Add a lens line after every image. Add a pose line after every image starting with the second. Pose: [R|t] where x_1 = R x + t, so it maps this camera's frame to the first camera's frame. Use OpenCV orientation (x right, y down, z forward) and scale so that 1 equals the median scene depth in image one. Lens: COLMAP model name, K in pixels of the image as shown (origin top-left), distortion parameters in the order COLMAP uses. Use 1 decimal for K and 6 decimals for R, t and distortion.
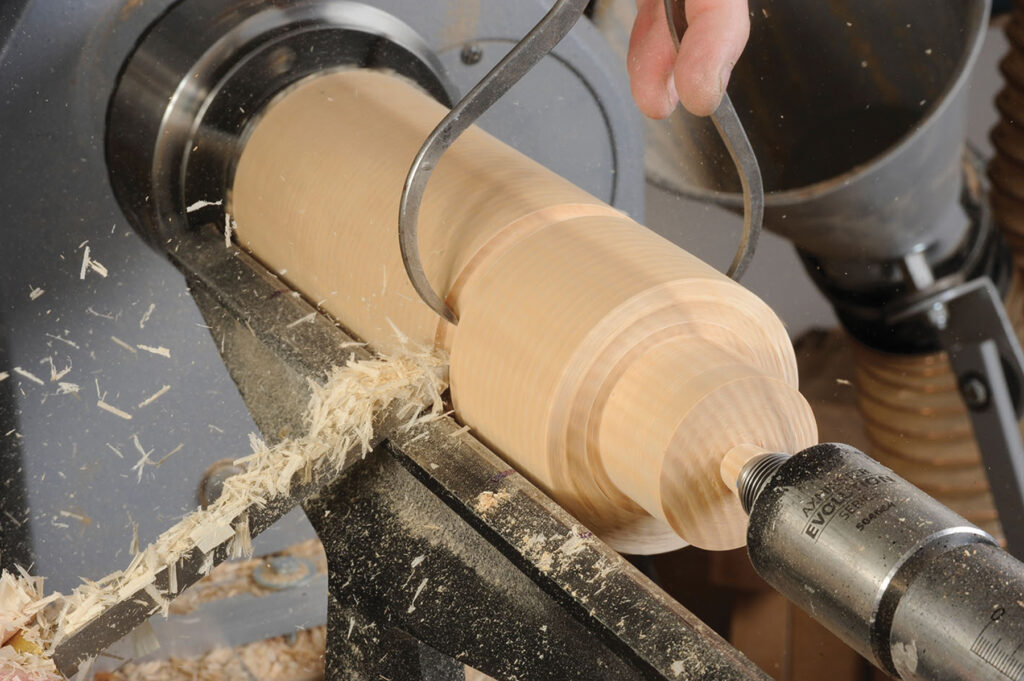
lens RADIAL K [[2899.4, 0, 512.0], [0, 2899.4, 340.5], [0, 0, 1]] dist [-0.090877, -1.014218]
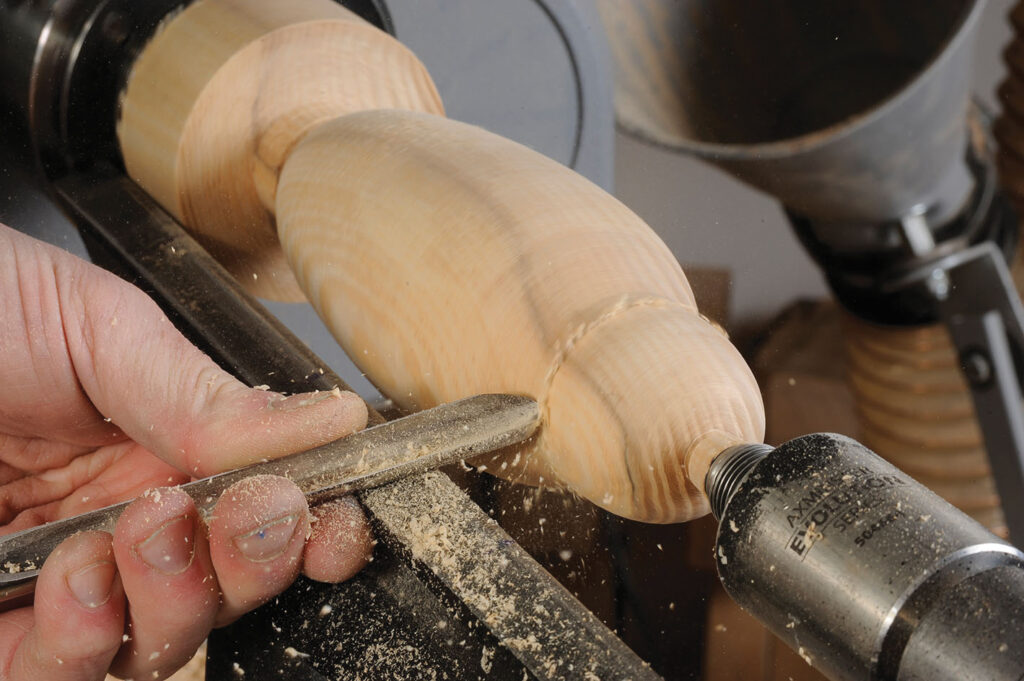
lens RADIAL K [[3018.5, 0, 512.0], [0, 3018.5, 340.5], [0, 0, 1]] dist [-0.023889, -0.226860]
pose [[0.999866, 0.013865, 0.008659, 0.016726], [-0.013961, 0.999841, 0.011089, 0.001647], [-0.008504, -0.011208, 0.999901, 0.169028]]
